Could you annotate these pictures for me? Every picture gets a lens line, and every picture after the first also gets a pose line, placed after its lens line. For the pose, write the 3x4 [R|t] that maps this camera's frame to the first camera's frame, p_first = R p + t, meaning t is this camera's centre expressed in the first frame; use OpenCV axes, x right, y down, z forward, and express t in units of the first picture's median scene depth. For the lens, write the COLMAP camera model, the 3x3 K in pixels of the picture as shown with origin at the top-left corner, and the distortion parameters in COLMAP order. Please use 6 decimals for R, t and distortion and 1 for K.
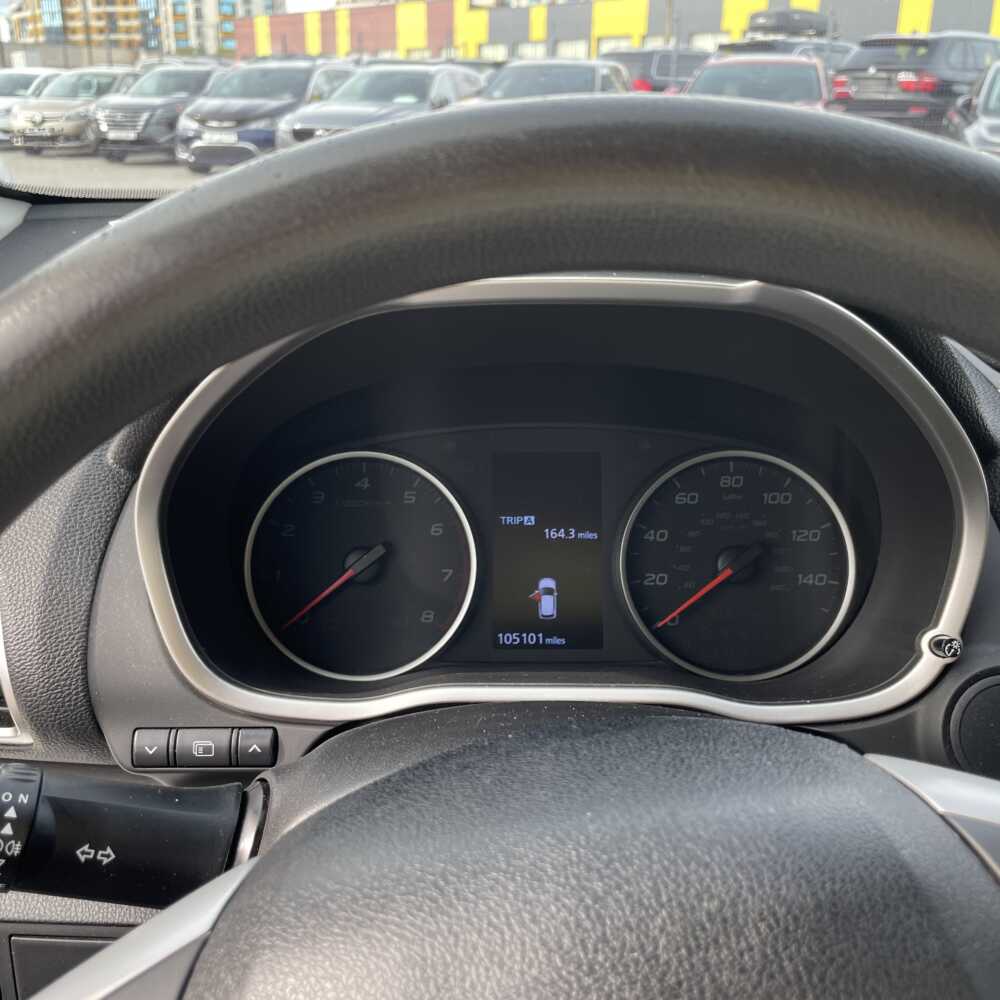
lens RADIAL K [[1005.1, 0, 507.8], [0, 1005.1, 484.7], [0, 0, 1]] dist [0.049843, -0.083928]
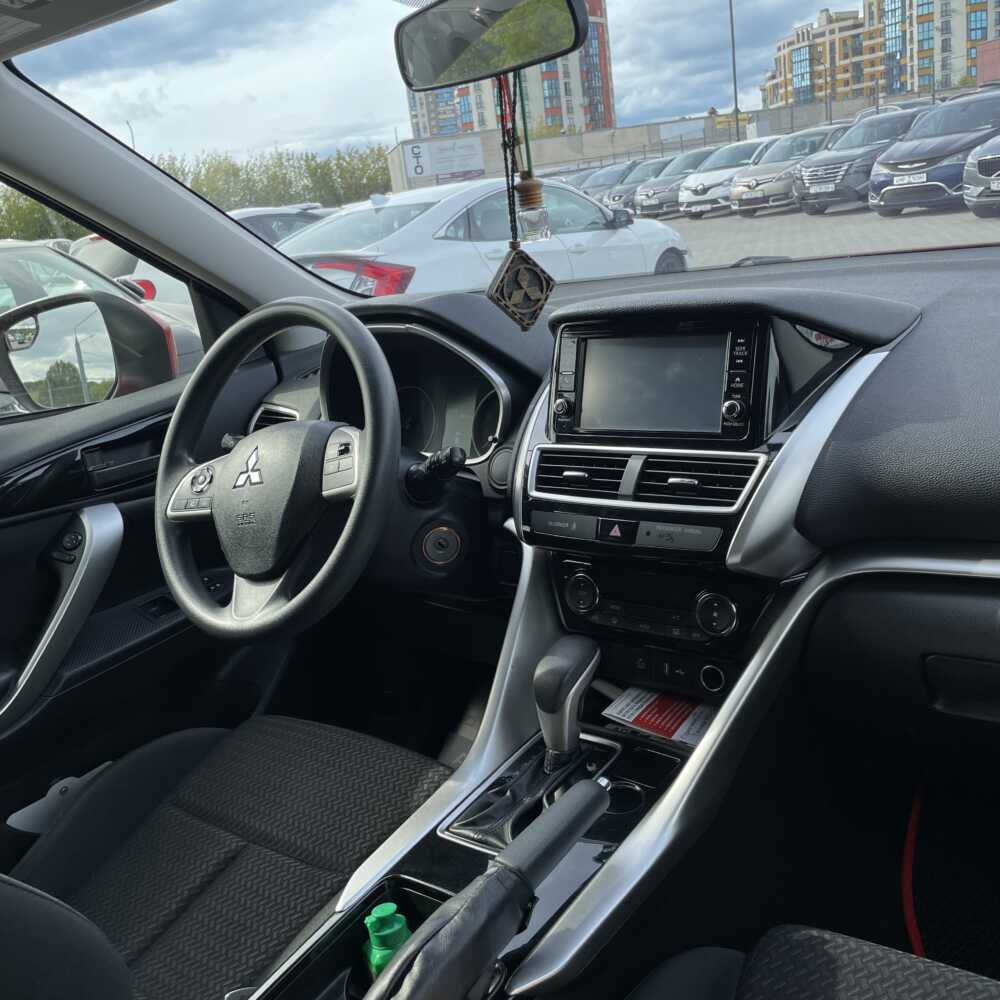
lens RADIAL K [[998.5, 0, 517.2], [0, 998.5, 512.1], [0, 0, 1]] dist [0.070316, -0.091186]
pose [[0.781572, 0.071727, -0.619678, 2.163381], [-0.079537, 0.996718, 0.015052, 0.304939], [0.618724, 0.037523, 0.784712, -1.233776]]
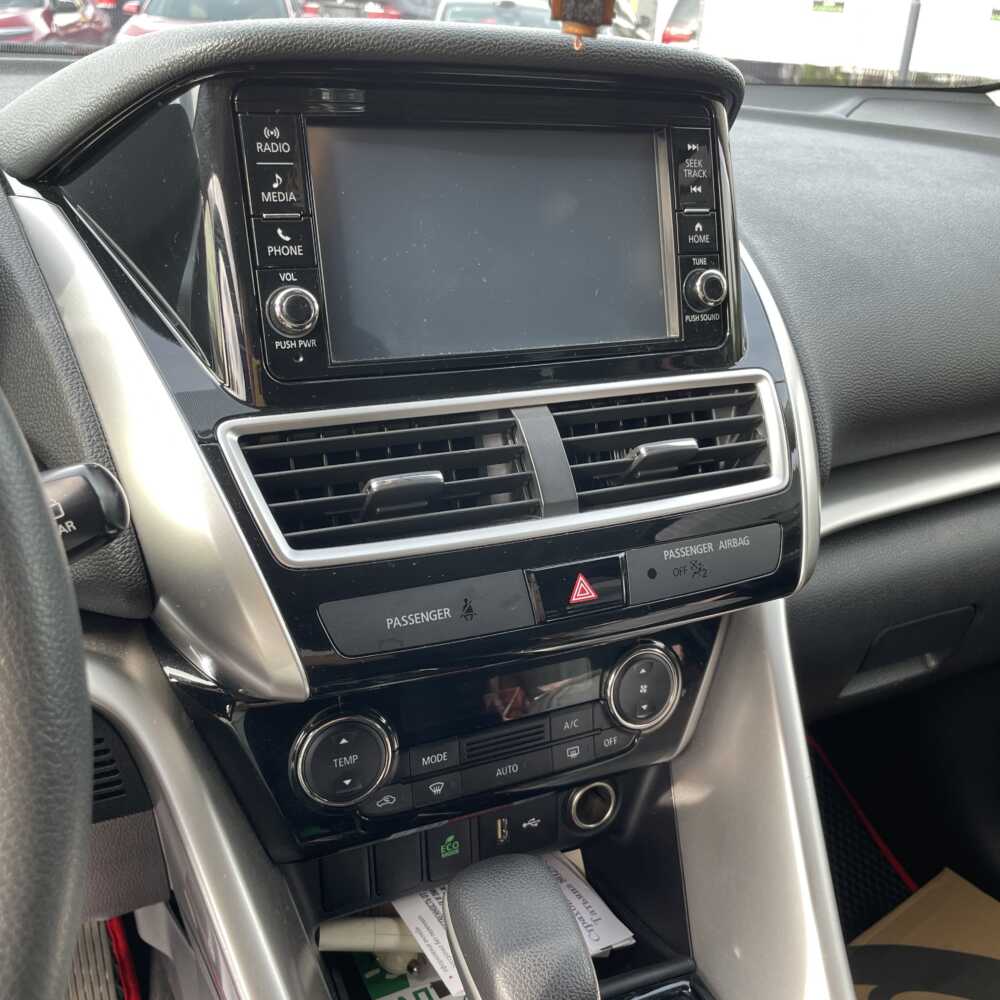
lens RADIAL K [[1014.5, 0, 502.0], [0, 1014.5, 498.6], [0, 0, 1]] dist [0.079664, -0.113273]
pose [[0.902185, -0.135187, 0.409618, 0.500462], [0.106603, 0.990041, 0.091953, 0.181061], [-0.417969, -0.039292, 0.907611, -0.179156]]
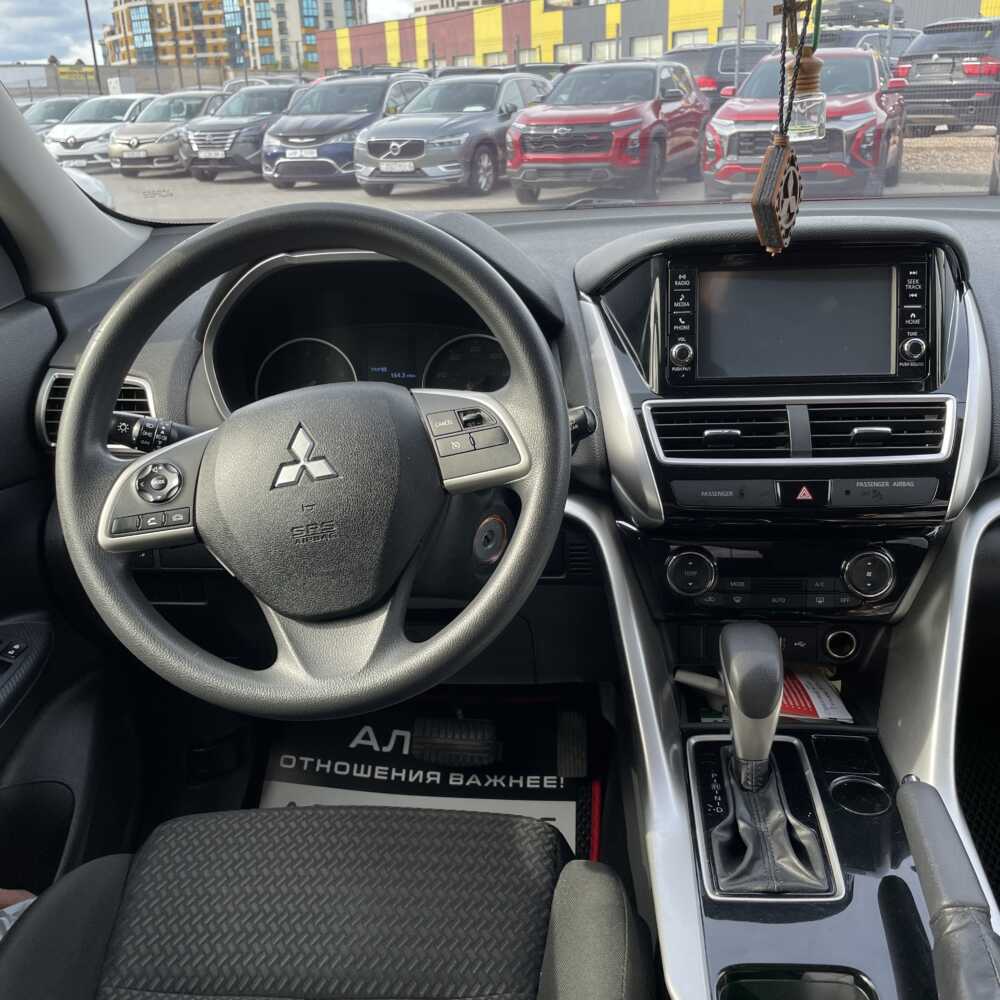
lens RADIAL K [[1003.2, 0, 503.0], [0, 1003.2, 509.0], [0, 0, 1]] dist [0.080235, -0.120036]
pose [[0.995738, -0.012264, -0.091412, 0.551337], [0.014033, 0.999726, 0.018728, 0.348539], [0.091158, -0.019930, 0.995637, -1.331955]]
